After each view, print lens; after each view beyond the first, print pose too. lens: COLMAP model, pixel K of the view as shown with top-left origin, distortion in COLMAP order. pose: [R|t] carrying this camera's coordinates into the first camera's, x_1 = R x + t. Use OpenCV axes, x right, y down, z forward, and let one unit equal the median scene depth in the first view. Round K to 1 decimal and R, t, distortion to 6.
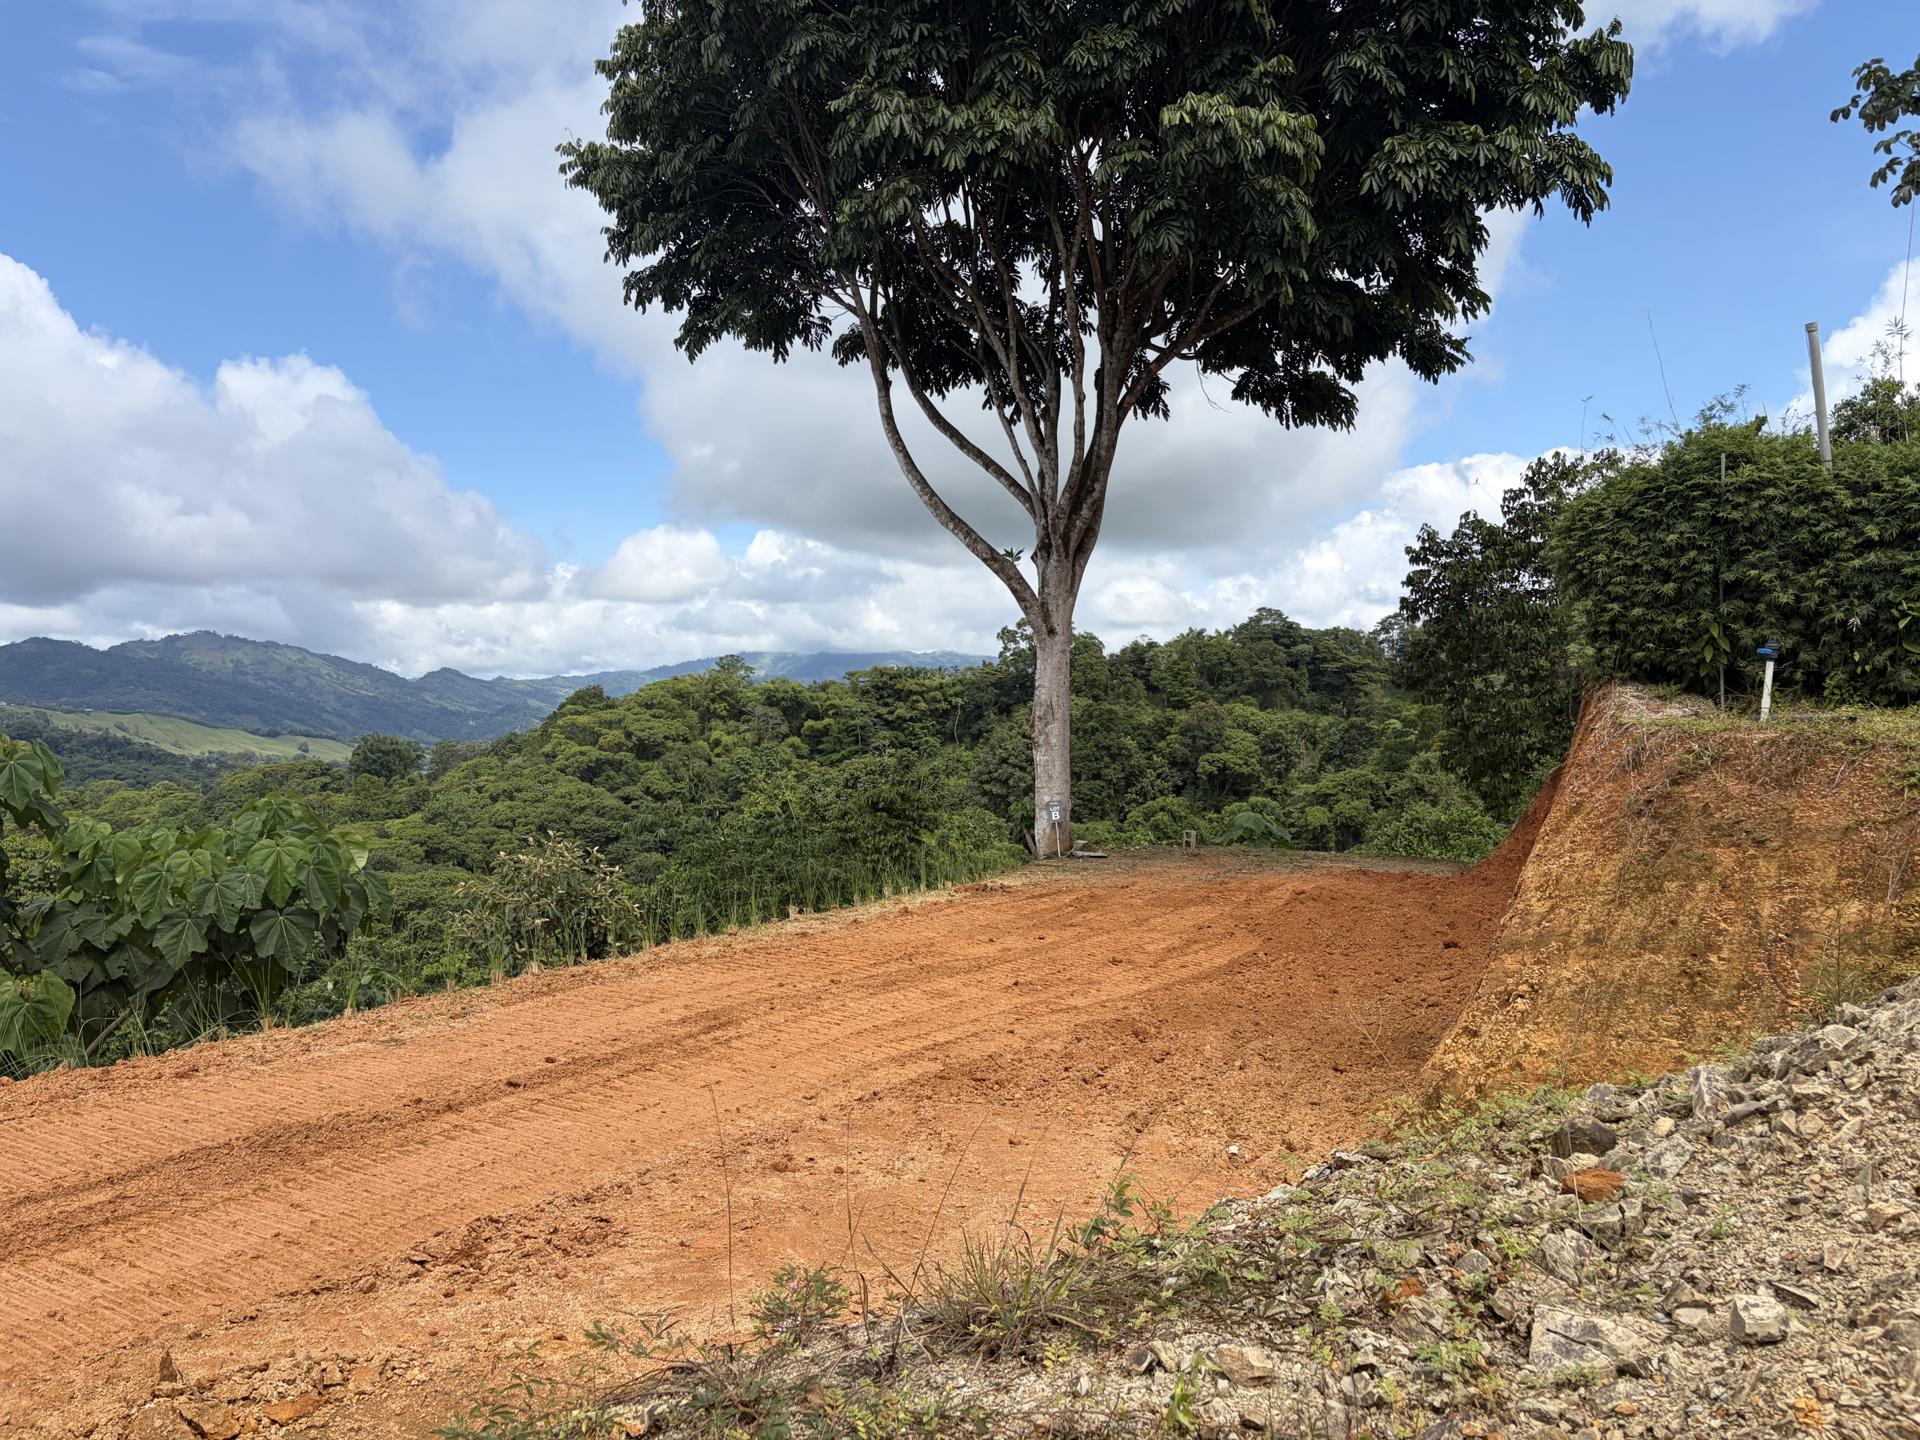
lens RADIAL K [[1447.7, 0, 964.9], [0, 1447.7, 751.1], [0, 0, 1]] dist [0.074179, -0.096727]
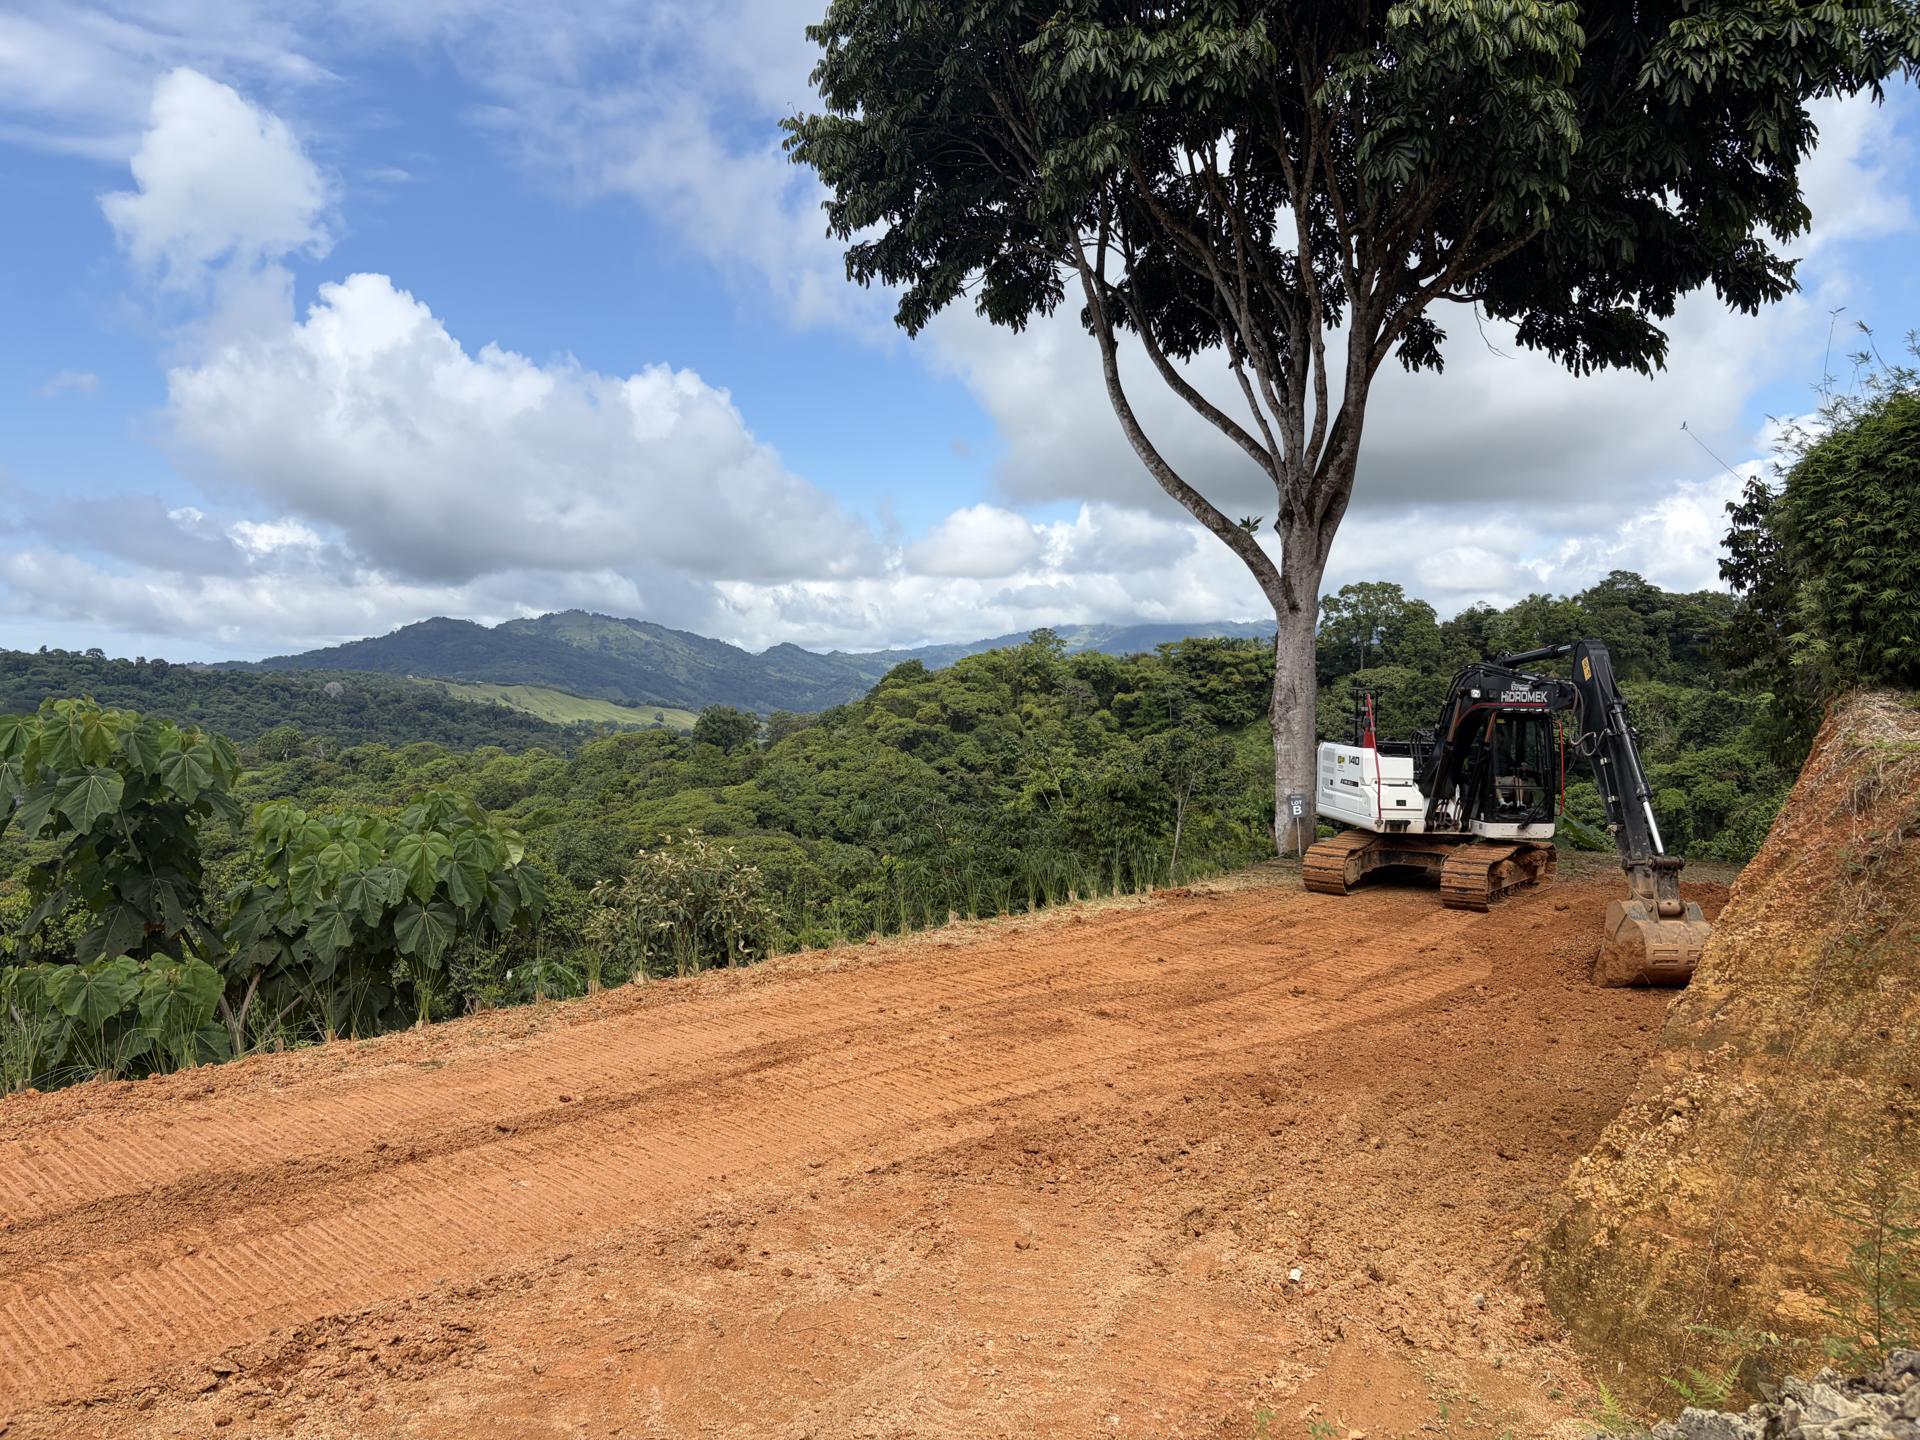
lens RADIAL K [[1454.1, 0, 959.6], [0, 1454.1, 745.6], [0, 0, 1]] dist [0.042819, -0.027386]
pose [[0.975561, 0.008987, -0.219543, 0.050695], [-0.005586, 0.999855, 0.016108, -0.008584], [0.219656, -0.014488, 0.975470, 0.050903]]
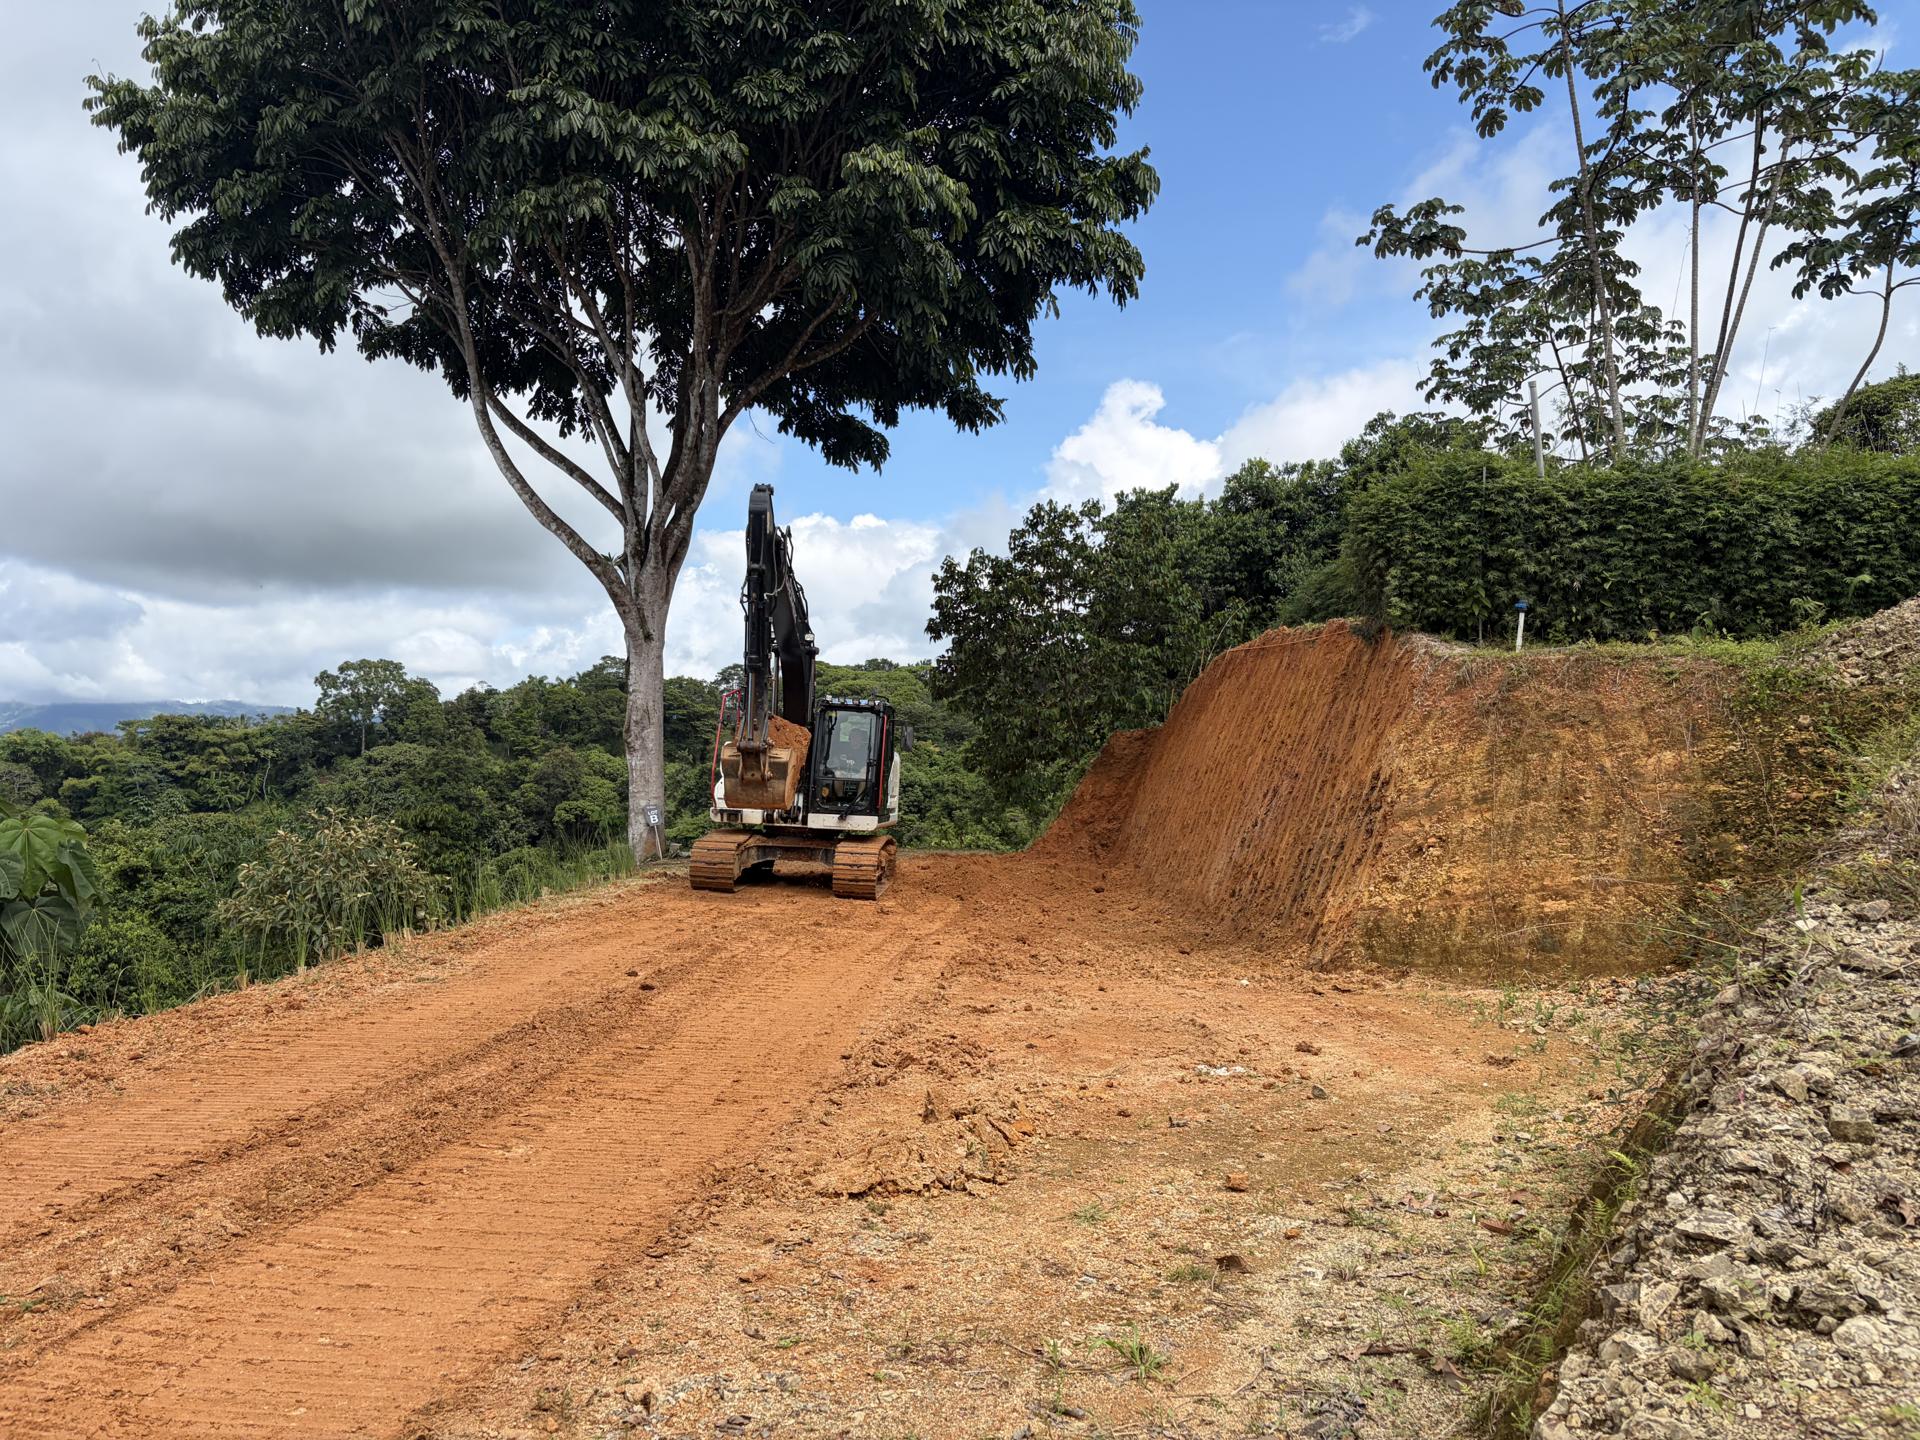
lens RADIAL K [[1454.1, 0, 959.6], [0, 1454.1, 745.6], [0, 0, 1]] dist [0.042819, -0.027386]
pose [[0.899815, -0.011575, 0.436119, -0.167327], [0.028680, 0.999055, -0.032658, 0.029108], [-0.435329, 0.041894, 0.899296, -0.010349]]
